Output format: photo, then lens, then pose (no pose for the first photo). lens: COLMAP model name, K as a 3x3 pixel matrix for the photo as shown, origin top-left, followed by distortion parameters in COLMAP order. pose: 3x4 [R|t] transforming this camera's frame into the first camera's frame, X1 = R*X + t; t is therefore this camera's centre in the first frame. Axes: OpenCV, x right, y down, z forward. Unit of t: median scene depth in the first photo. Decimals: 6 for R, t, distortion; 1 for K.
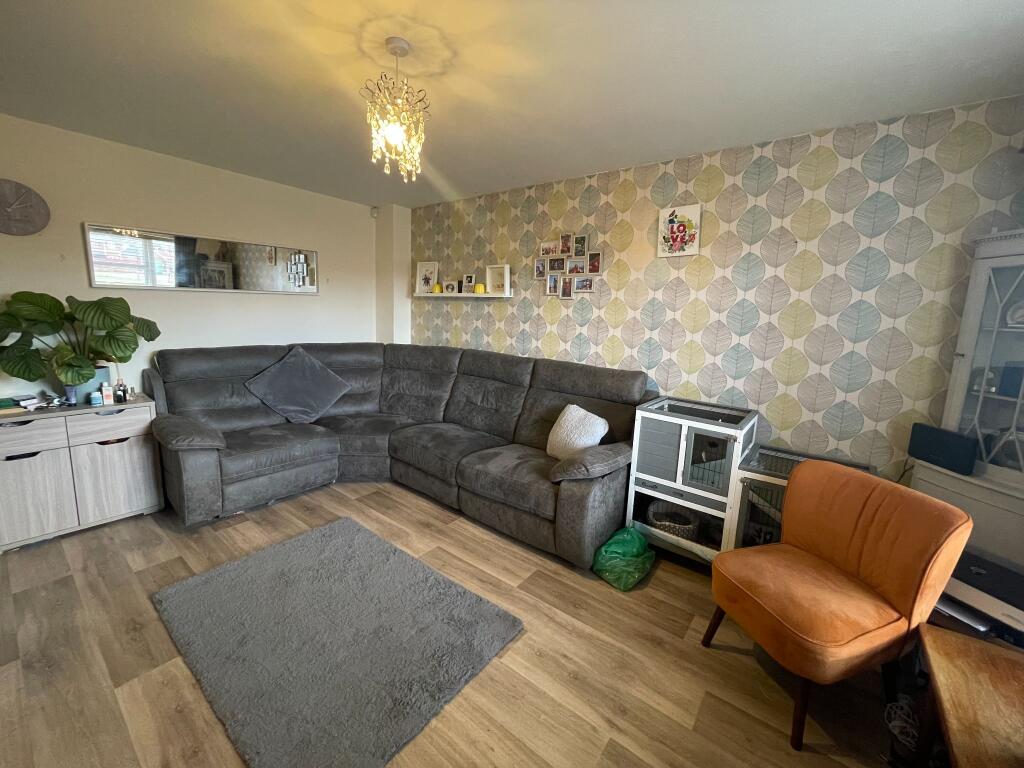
lens RADIAL K [[416.5, 0, 516.4], [0, 416.5, 378.6], [0, 0, 1]] dist [-0.005478, 0.000546]
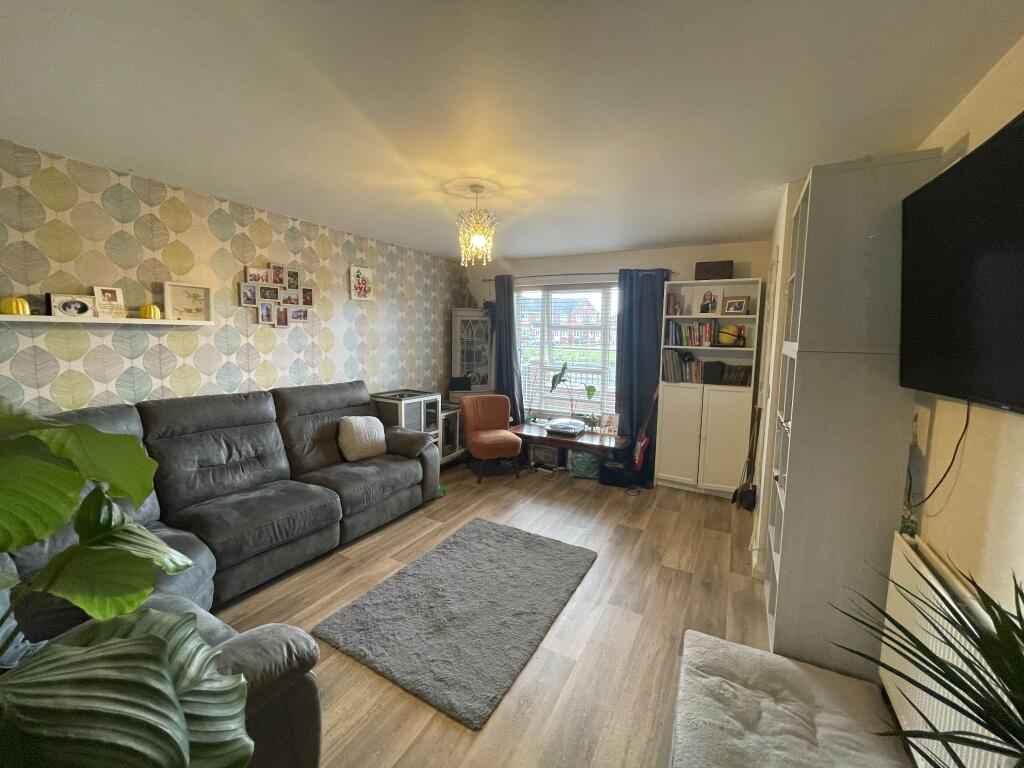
lens RADIAL K [[416.5, 0, 515.9], [0, 416.5, 380.9], [0, 0, 1]] dist [-0.005478, 0.000546]
pose [[-0.166643, -0.147760, 0.974883, -1.045219], [0.135831, 0.975842, 0.171123, -0.166558], [-0.976617, 0.160936, -0.142547, 0.626362]]
